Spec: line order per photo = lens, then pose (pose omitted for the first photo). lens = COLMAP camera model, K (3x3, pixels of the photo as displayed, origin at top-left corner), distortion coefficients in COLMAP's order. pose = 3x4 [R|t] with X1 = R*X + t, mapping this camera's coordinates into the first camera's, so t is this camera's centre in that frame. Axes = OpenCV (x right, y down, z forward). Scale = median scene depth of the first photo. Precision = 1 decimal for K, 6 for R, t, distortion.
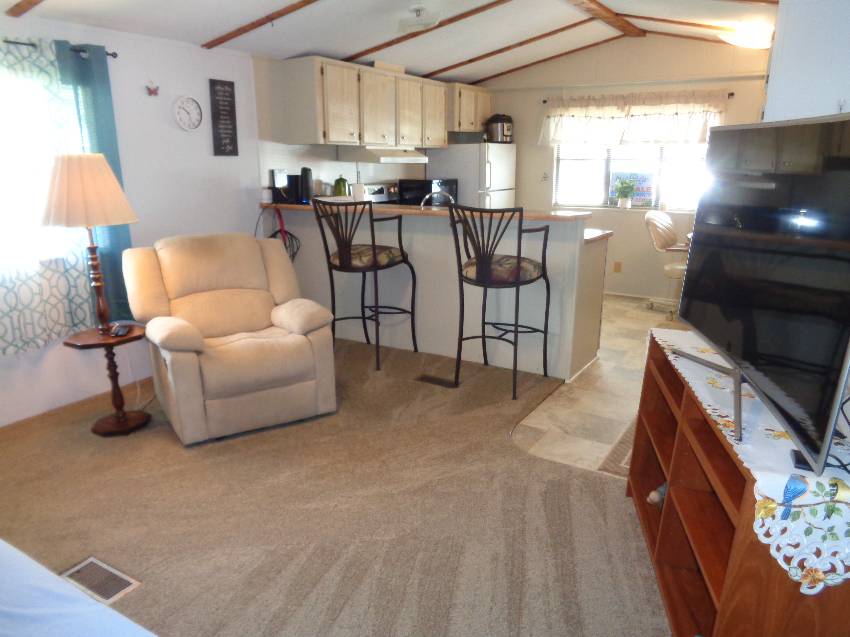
lens RADIAL K [[627.4, 0, 430.5], [0, 627.4, 310.6], [0, 0, 1]] dist [-0.008901, 0.002835]
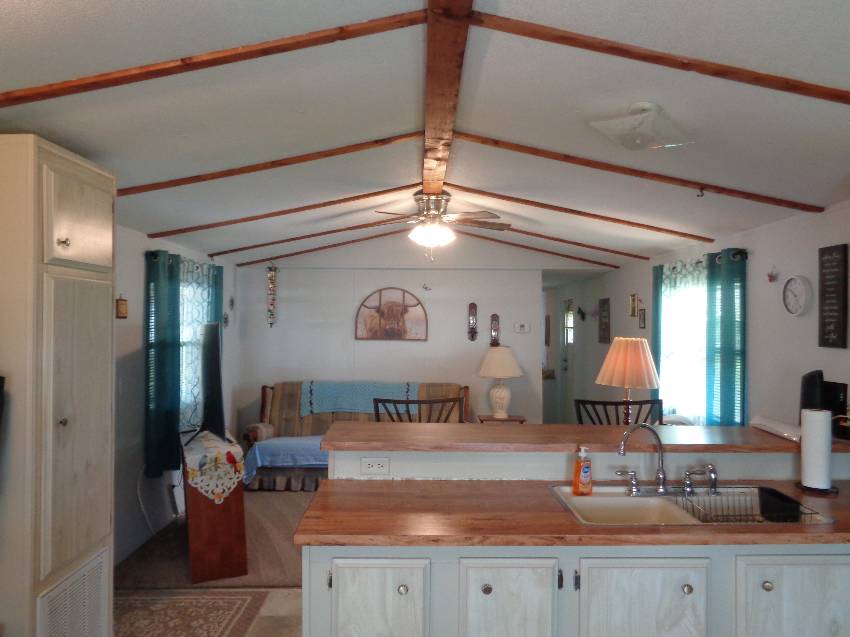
lens RADIAL K [[627.4, 0, 430.4], [0, 627.4, 314.2], [0, 0, 1]] dist [-0.008901, 0.002835]
pose [[-0.847516, -0.016341, -0.530518, 0.433830], [-0.139993, 0.971014, 0.193734, -0.357855], [0.511975, 0.238462, -0.825238, 1.344833]]
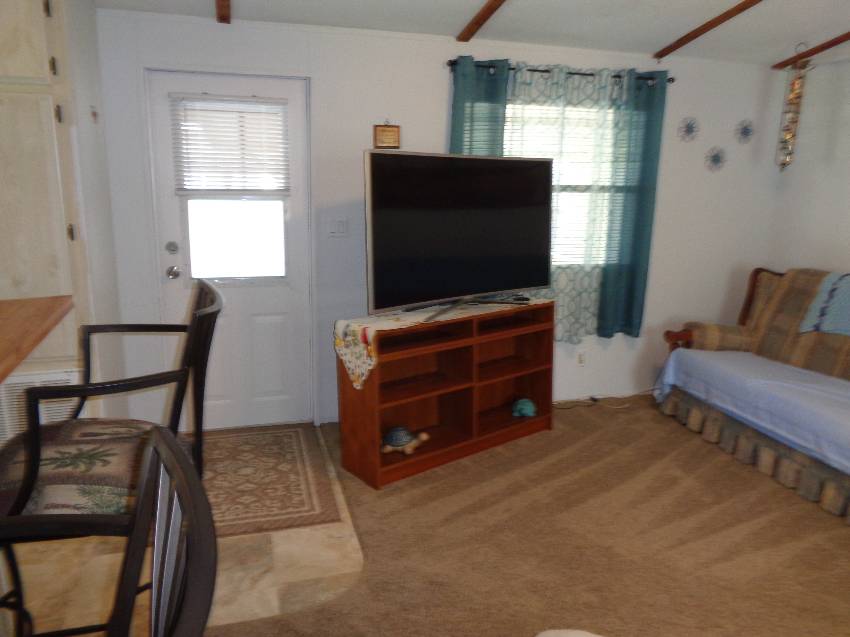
lens RADIAL K [[627.4, 0, 427.4], [0, 627.4, 315.5], [0, 0, 1]] dist [-0.008901, 0.002835]
pose [[-0.739029, -0.176674, 0.650095, -0.234003], [0.142073, 0.902421, 0.406756, -0.235564], [-0.658522, 0.392965, -0.641815, 0.915144]]
